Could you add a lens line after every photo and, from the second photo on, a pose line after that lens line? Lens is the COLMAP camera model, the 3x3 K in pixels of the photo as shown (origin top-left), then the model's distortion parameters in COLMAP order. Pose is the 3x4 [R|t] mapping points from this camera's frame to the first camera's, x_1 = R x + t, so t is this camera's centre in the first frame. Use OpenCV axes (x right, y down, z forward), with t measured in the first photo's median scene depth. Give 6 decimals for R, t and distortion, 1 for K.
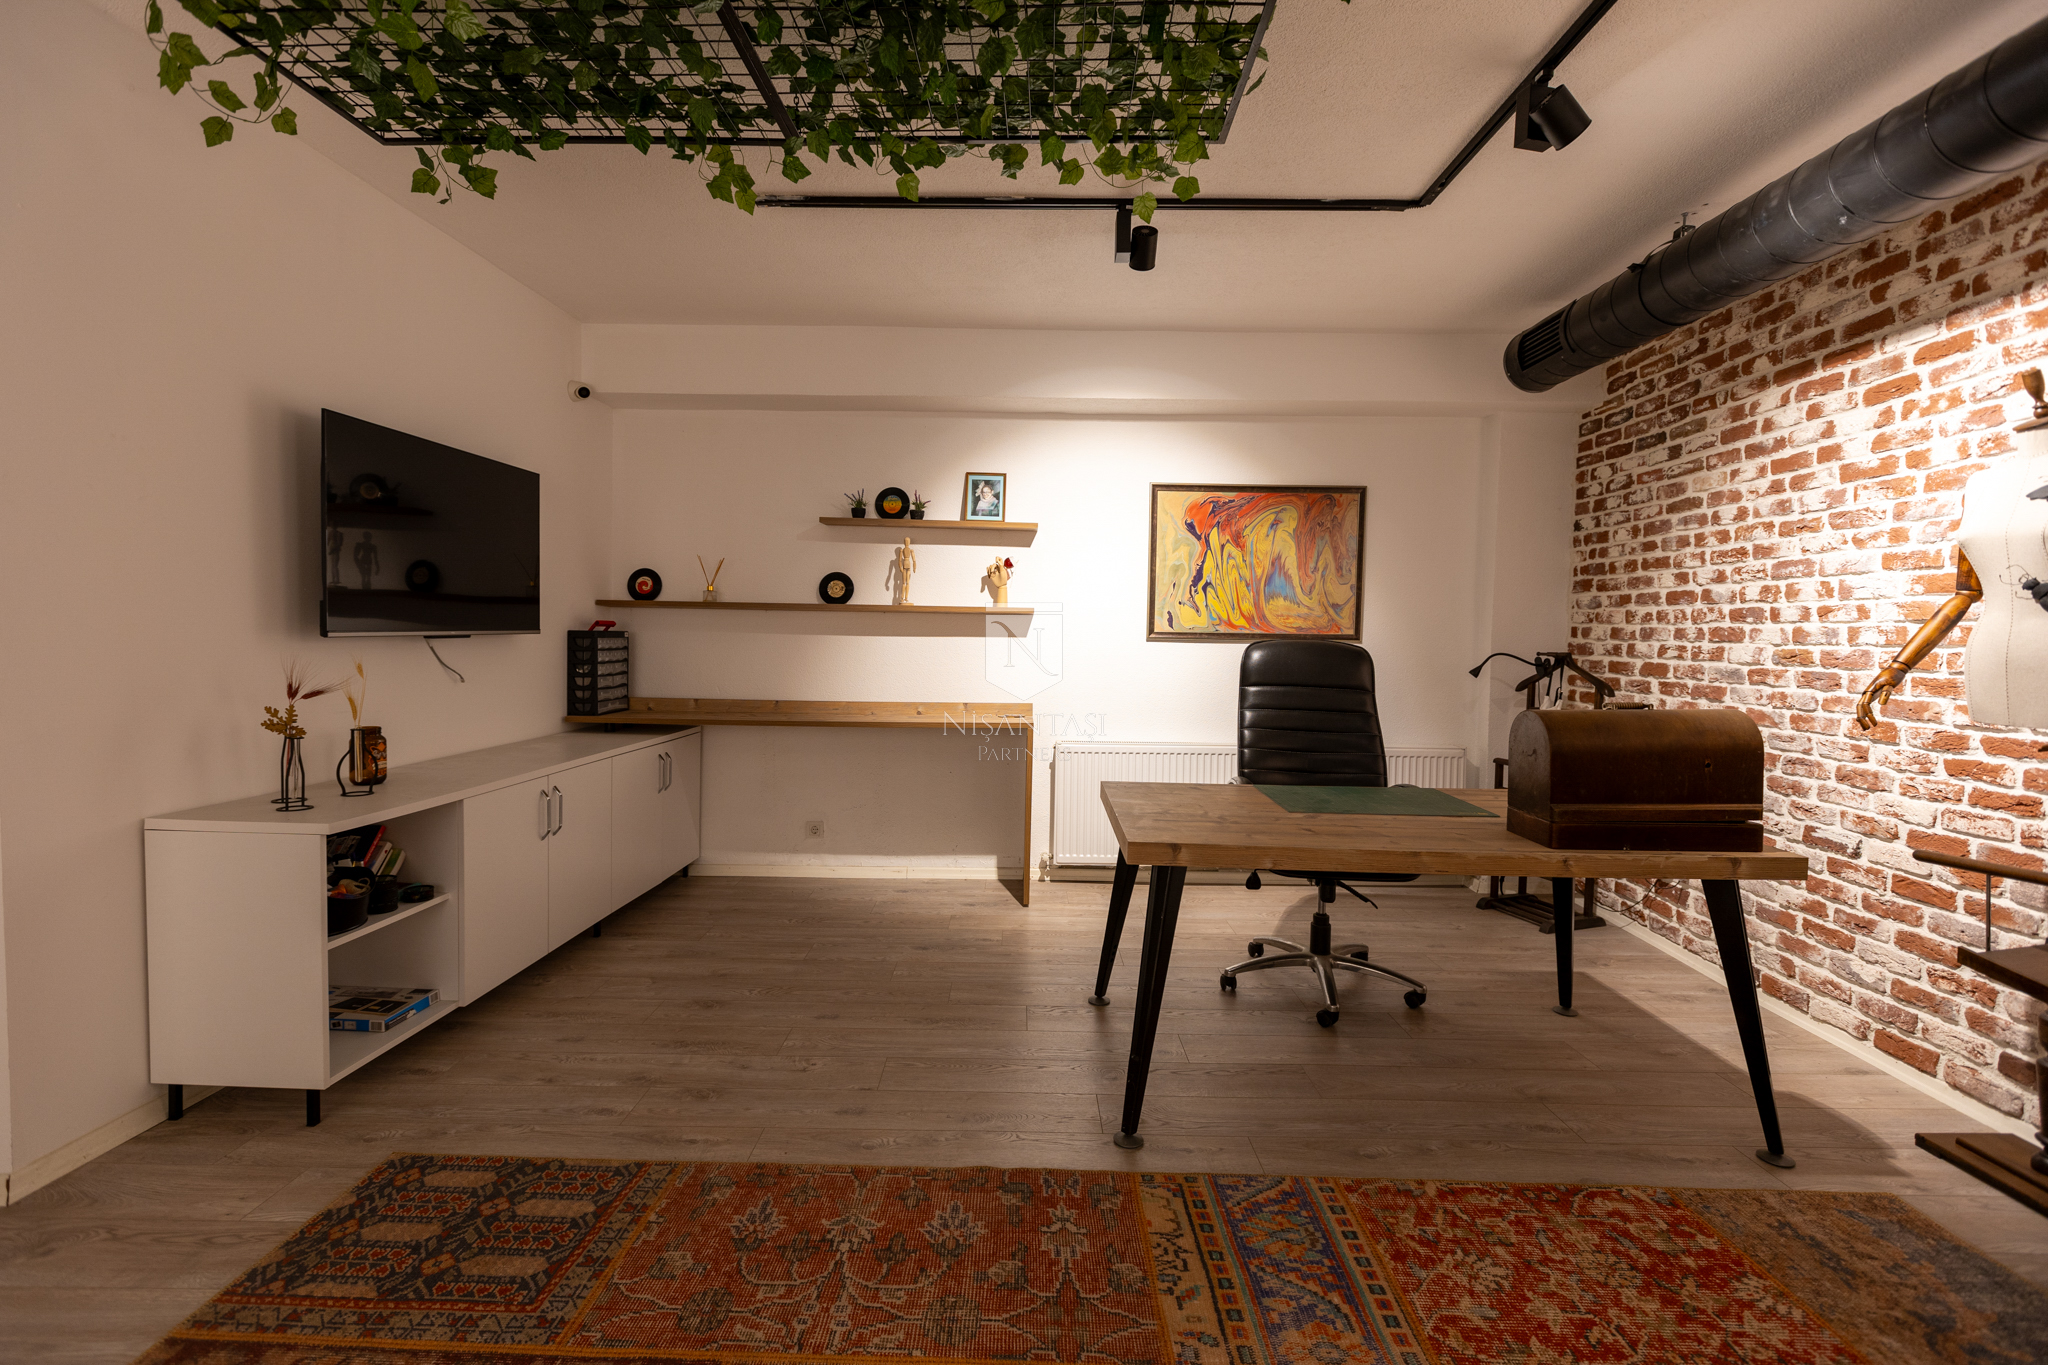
lens RADIAL K [[903.8, 0, 1023.9], [0, 903.8, 674.6], [0, 0, 1]] dist [0.006699, -0.002357]
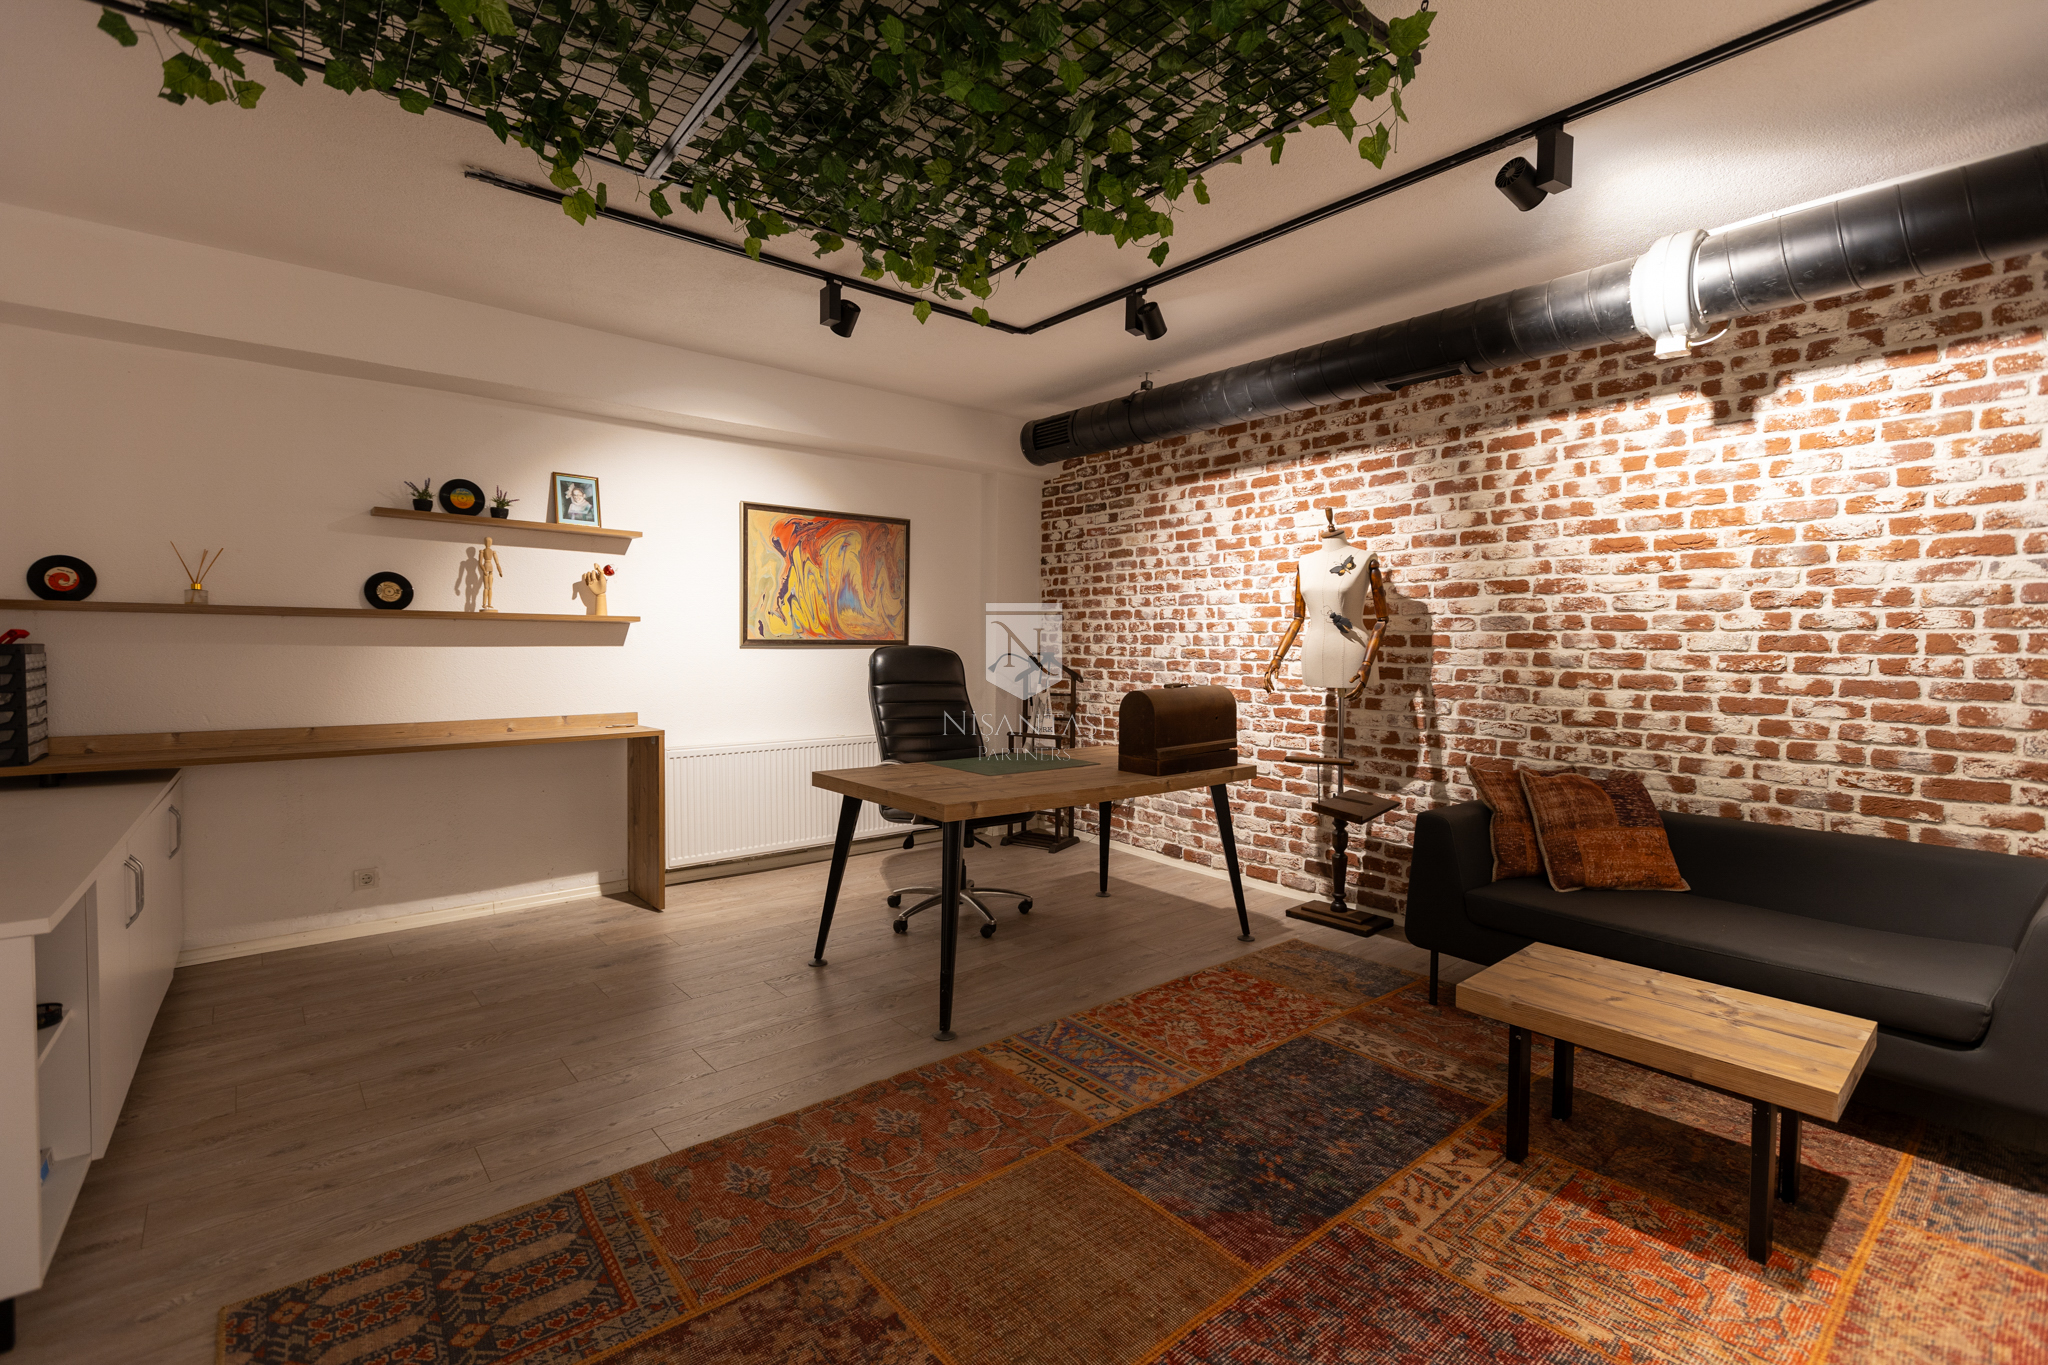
lens RADIAL K [[903.8, 0, 1023.9], [0, 903.8, 674.6], [0, 0, 1]] dist [0.006699, -0.002357]
pose [[0.760453, -0.032047, 0.648602, -0.431586], [0.033160, 0.999395, 0.010501, -0.007750], [-0.648546, 0.013522, 0.761055, -0.044216]]
